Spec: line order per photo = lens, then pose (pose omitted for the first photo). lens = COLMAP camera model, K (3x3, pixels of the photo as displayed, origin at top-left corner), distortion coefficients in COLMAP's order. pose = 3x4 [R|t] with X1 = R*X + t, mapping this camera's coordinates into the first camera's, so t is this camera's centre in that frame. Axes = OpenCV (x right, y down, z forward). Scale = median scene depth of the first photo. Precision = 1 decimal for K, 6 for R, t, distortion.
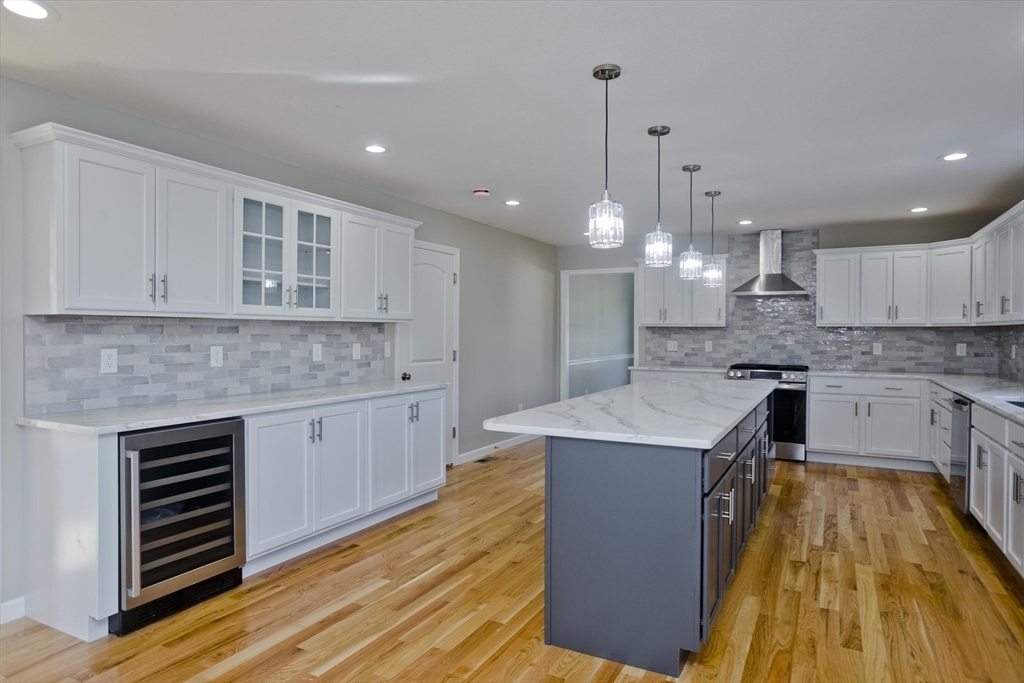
lens RADIAL K [[605.2, 0, 515.6], [0, 605.2, 337.2], [0, 0, 1]] dist [-0.044291, 0.037534]
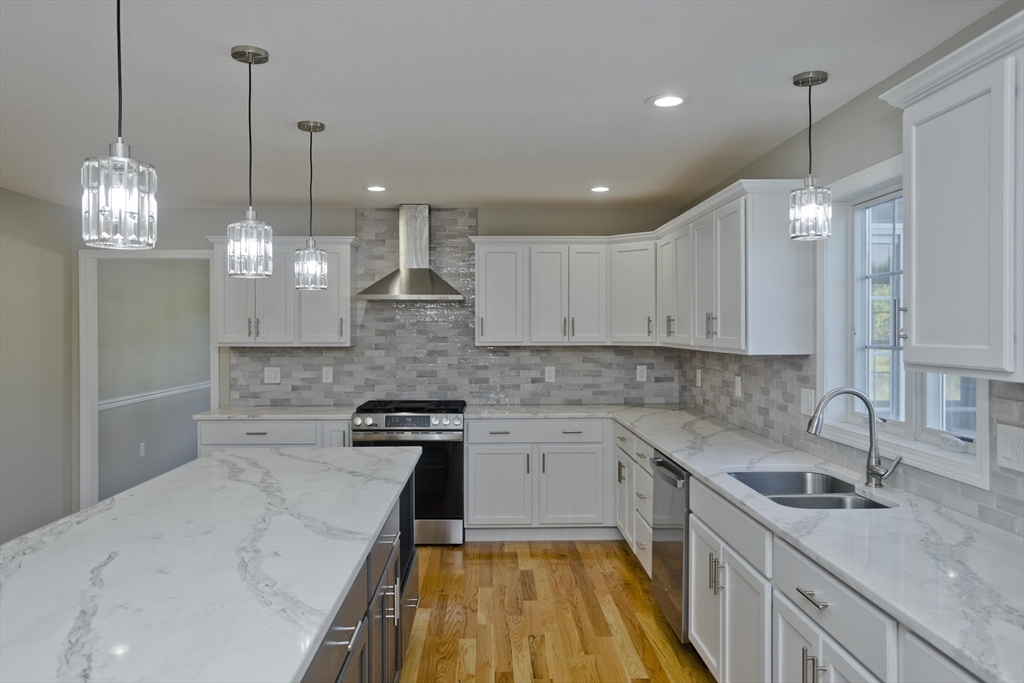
lens RADIAL K [[717.9, 0, 505.7], [0, 717.9, 338.8], [0, 0, 1]] dist [-0.007796, 0.044434]
pose [[0.872350, -0.012063, 0.488734, 0.122752], [0.010307, 0.999927, 0.006282, -0.031701], [-0.488774, -0.000442, 0.872410, 0.252243]]
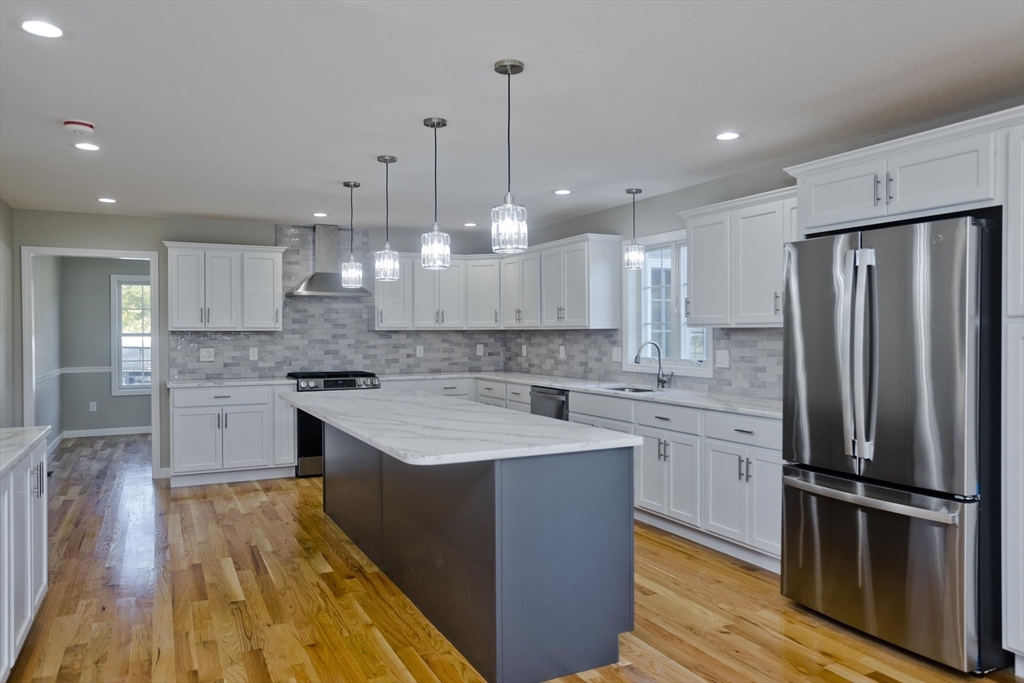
lens RADIAL K [[717.9, 0, 505.7], [0, 717.9, 338.8], [0, 0, 1]] dist [-0.007796, 0.044434]
pose [[0.593836, -0.014642, 0.804453, -0.317747], [0.014442, 0.999867, 0.007538, -0.009697], [-0.804457, 0.007141, 0.593968, 0.139999]]
